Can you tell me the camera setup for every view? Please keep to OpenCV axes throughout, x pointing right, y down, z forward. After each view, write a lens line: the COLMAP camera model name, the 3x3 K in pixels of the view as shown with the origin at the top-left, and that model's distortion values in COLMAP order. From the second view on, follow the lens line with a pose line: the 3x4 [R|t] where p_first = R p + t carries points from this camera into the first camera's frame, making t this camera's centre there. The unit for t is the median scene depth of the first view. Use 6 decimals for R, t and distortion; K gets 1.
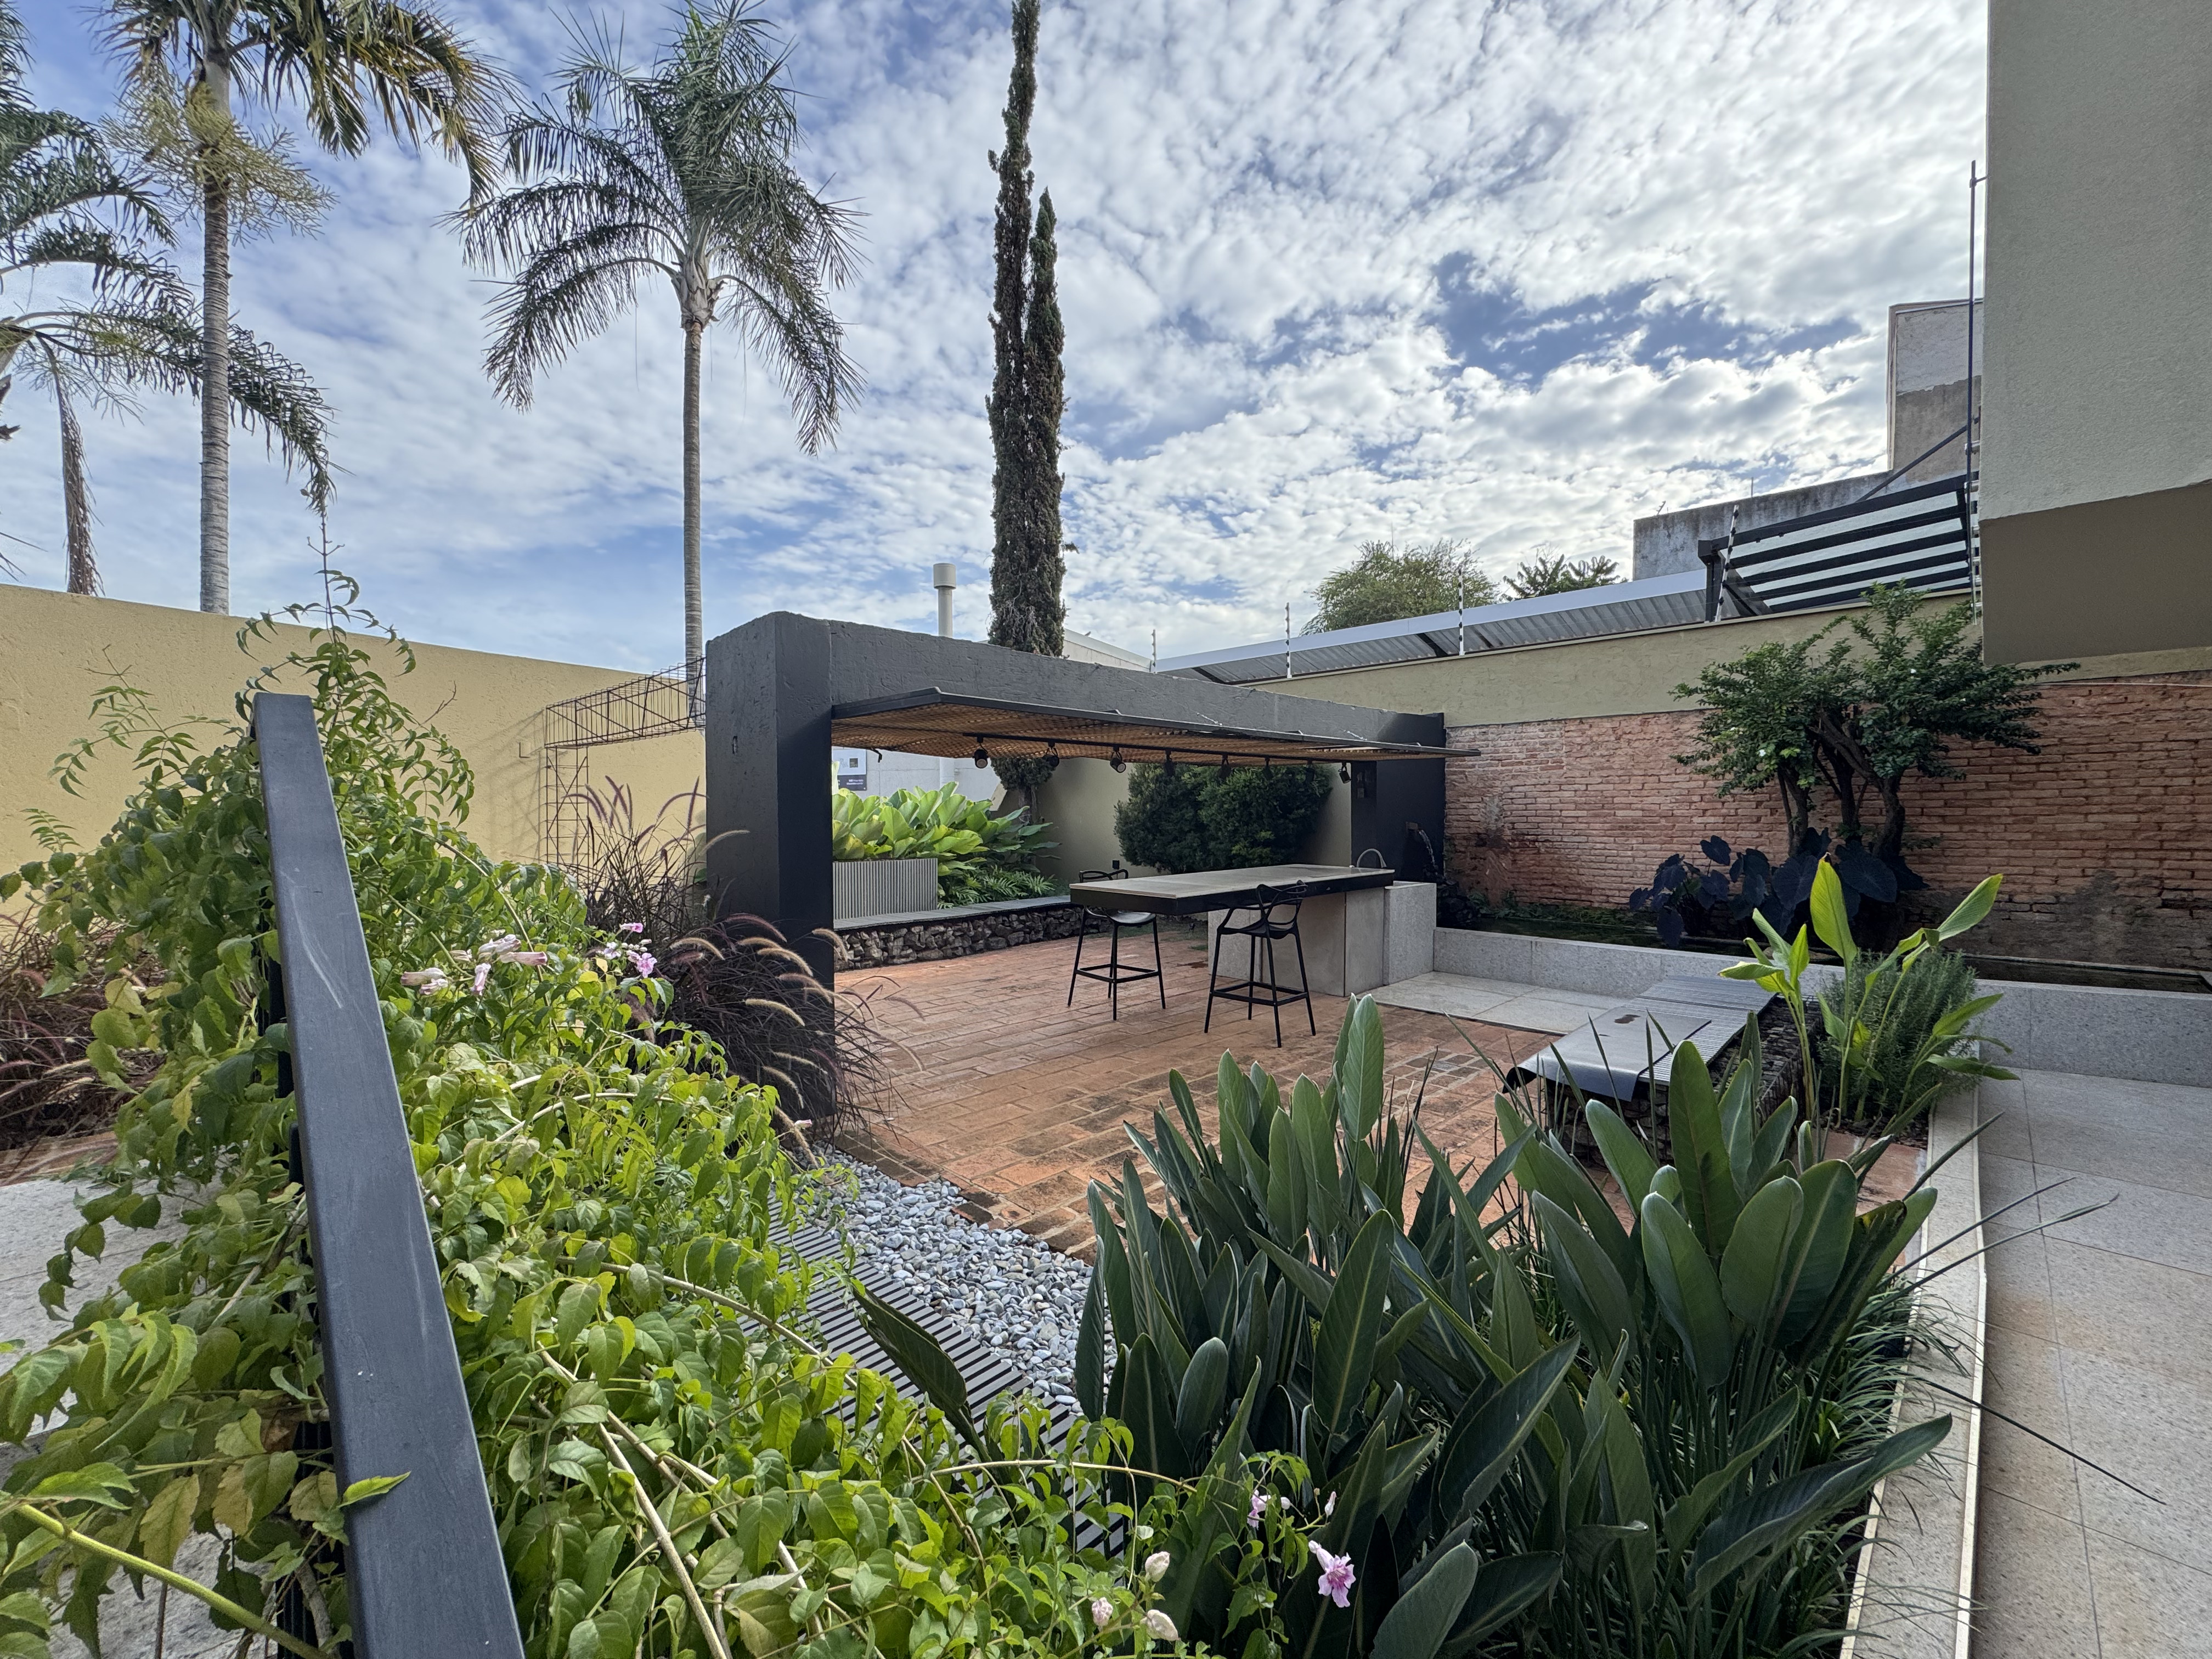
lens RADIAL K [[881.1, 0, 1106.0], [0, 881.1, 829.5], [0, 0, 1]] dist [-0.009809, 0.000247]
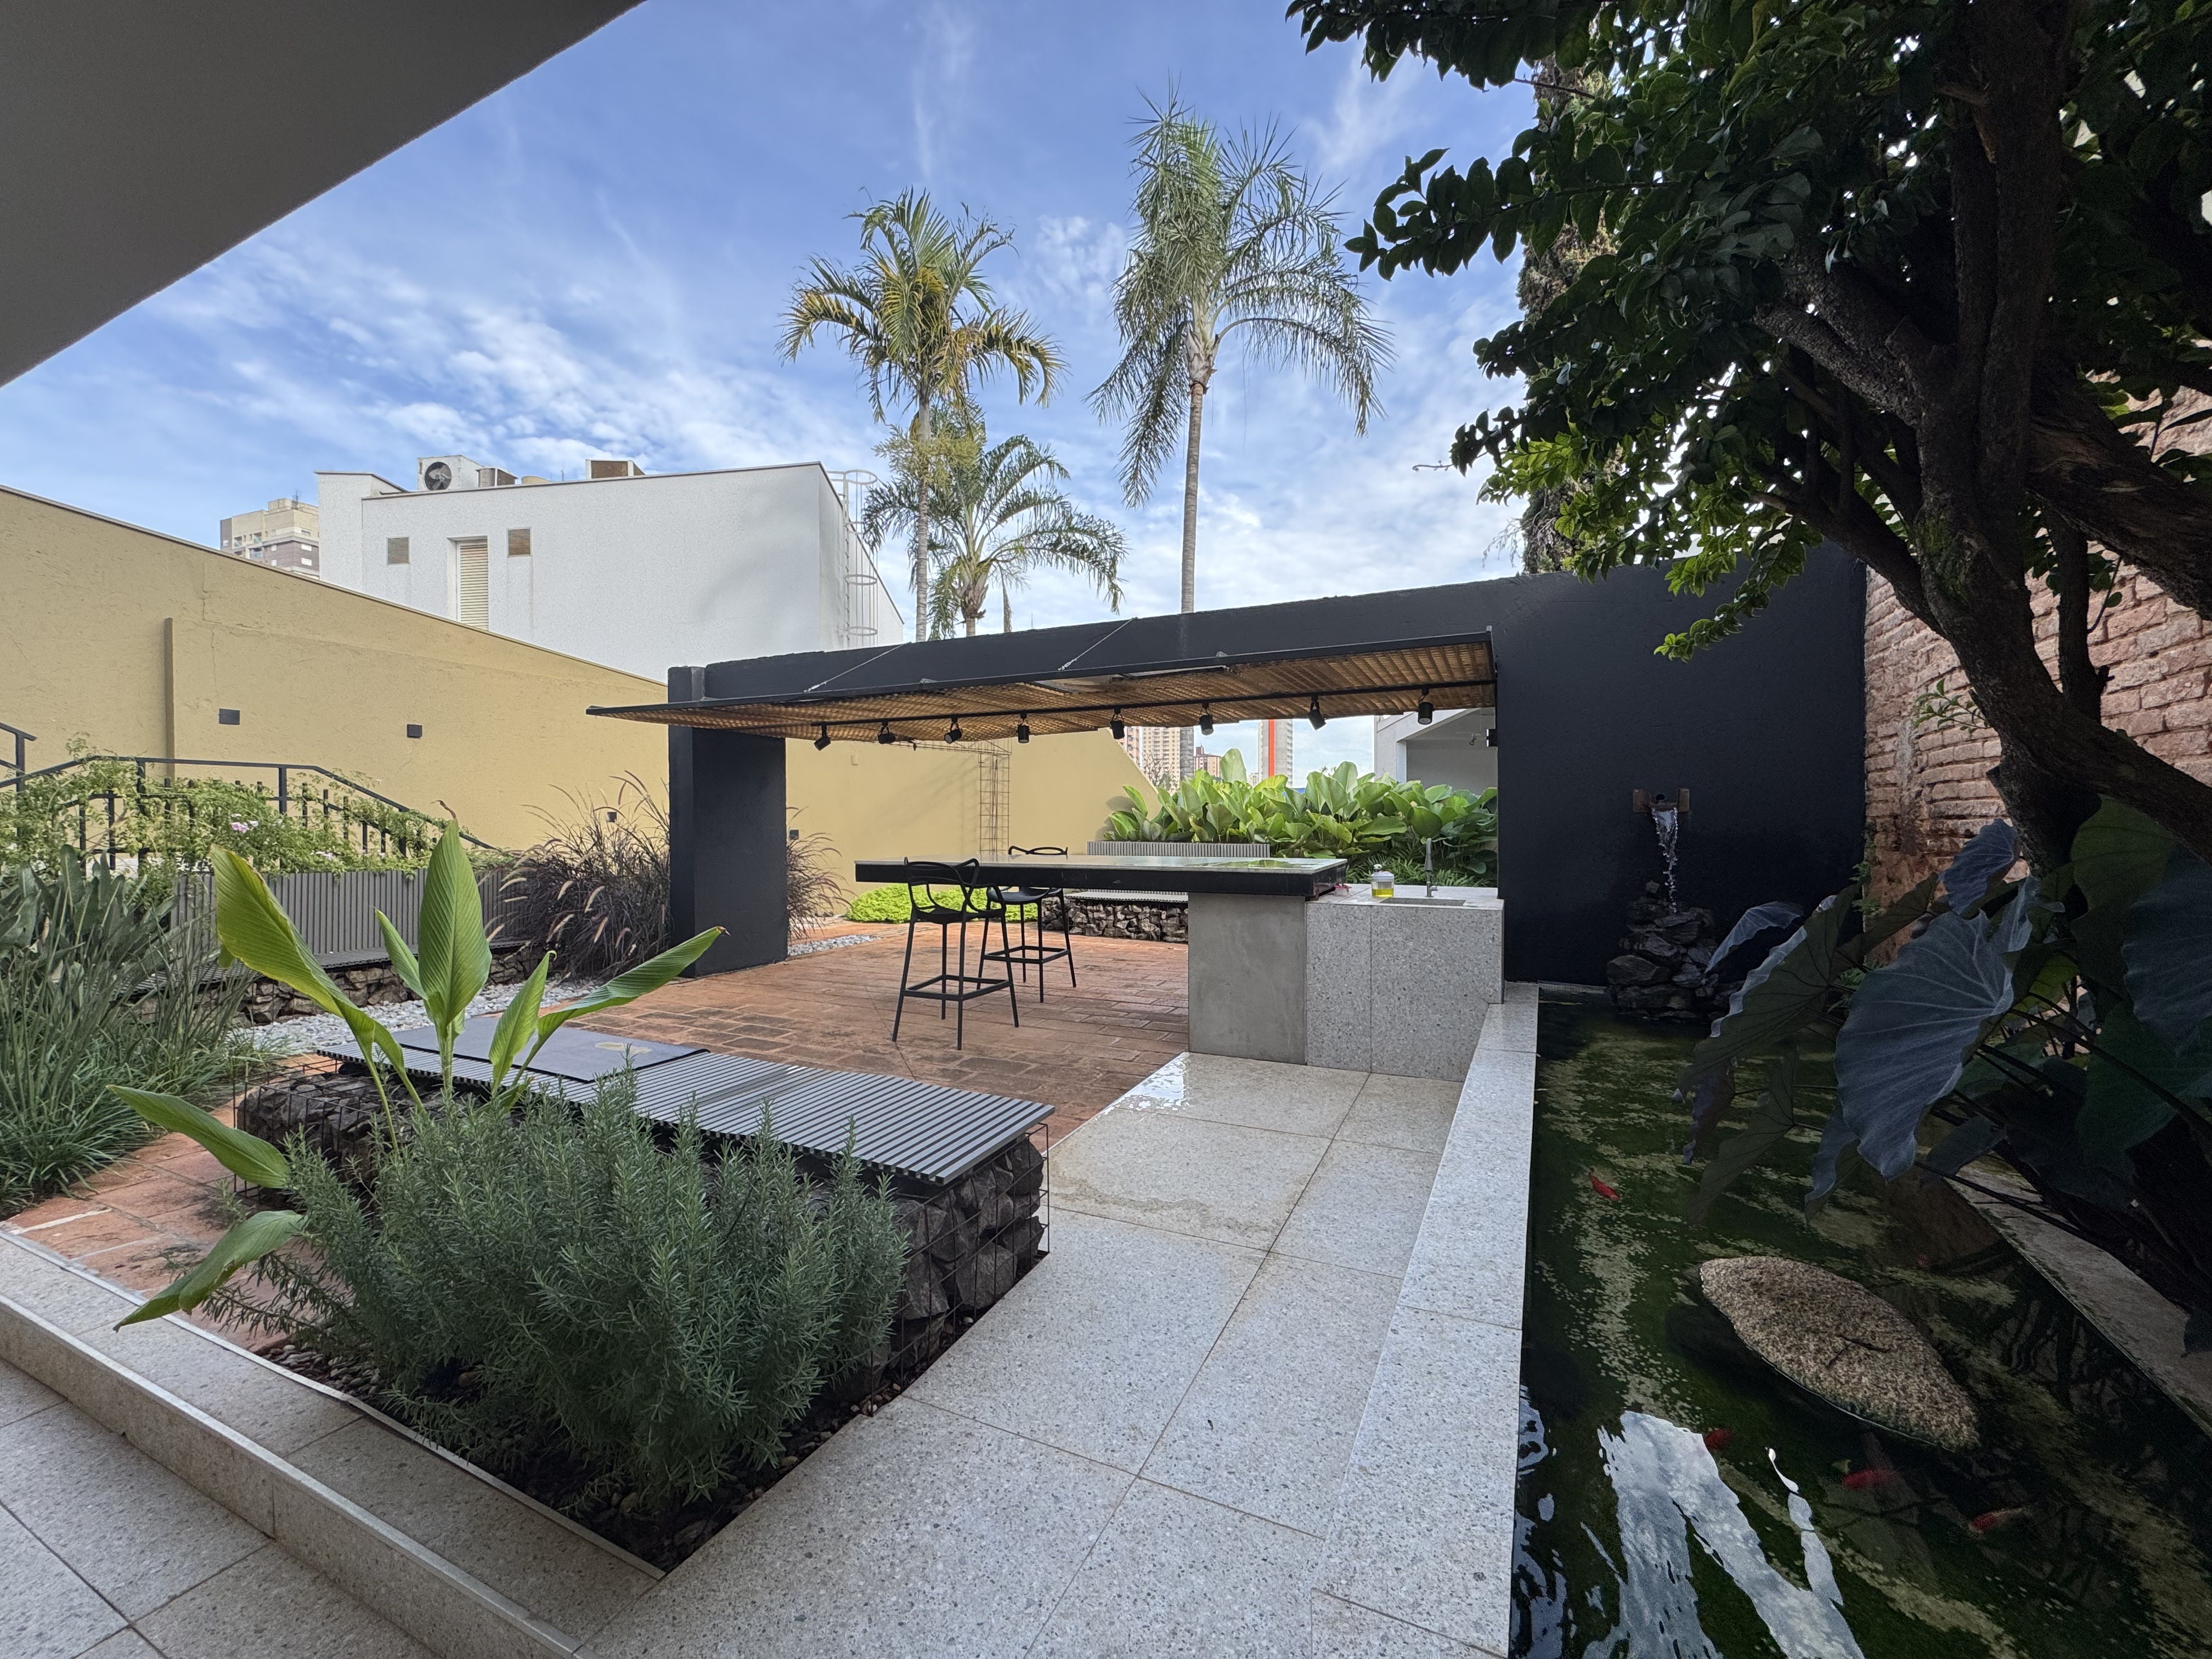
lens RADIAL K [[881.1, 0, 1106.0], [0, 881.1, 829.5], [0, 0, 1]] dist [-0.009809, 0.000247]
pose [[0.317542, 0.008845, -0.948203, 0.804138], [-0.009875, 0.999933, 0.006020, 0.020052], [0.948193, 0.007452, 0.317608, 0.690411]]
